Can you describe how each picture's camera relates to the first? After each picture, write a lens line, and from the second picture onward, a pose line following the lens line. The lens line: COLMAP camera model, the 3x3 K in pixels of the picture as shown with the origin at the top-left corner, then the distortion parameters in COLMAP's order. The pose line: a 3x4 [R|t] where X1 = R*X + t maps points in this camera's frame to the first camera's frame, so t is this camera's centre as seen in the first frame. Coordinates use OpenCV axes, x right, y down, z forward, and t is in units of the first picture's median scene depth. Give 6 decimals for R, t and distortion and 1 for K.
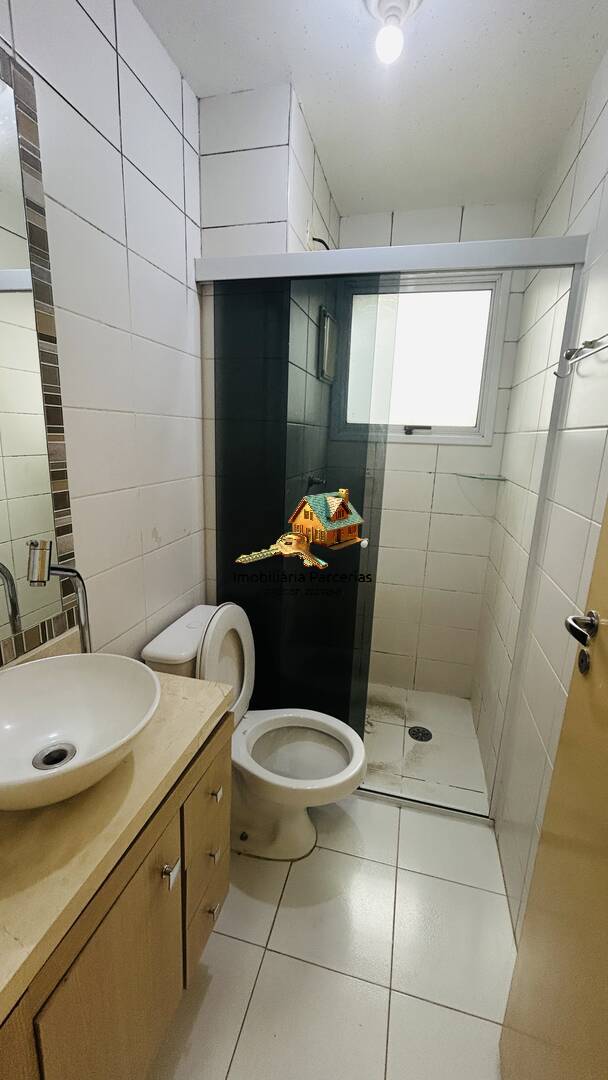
lens RADIAL K [[441.4, 0, 306.5], [0, 441.4, 536.7], [0, 0, 1]] dist [-0.003092, 0.001394]
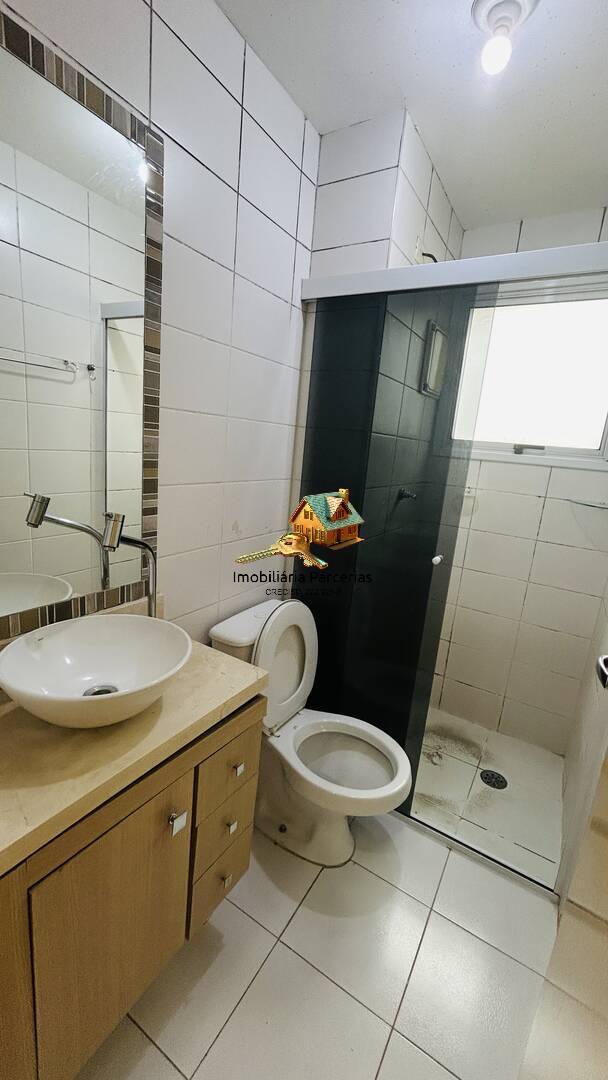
lens RADIAL K [[441.4, 0, 306.5], [0, 441.4, 536.7], [0, 0, 1]] dist [-0.003092, 0.001394]
pose [[0.954099, 0.109669, -0.278688, 0.129171], [-0.119284, 0.992702, -0.017728, 0.016401], [0.274710, 0.050157, 0.960218, -0.007929]]
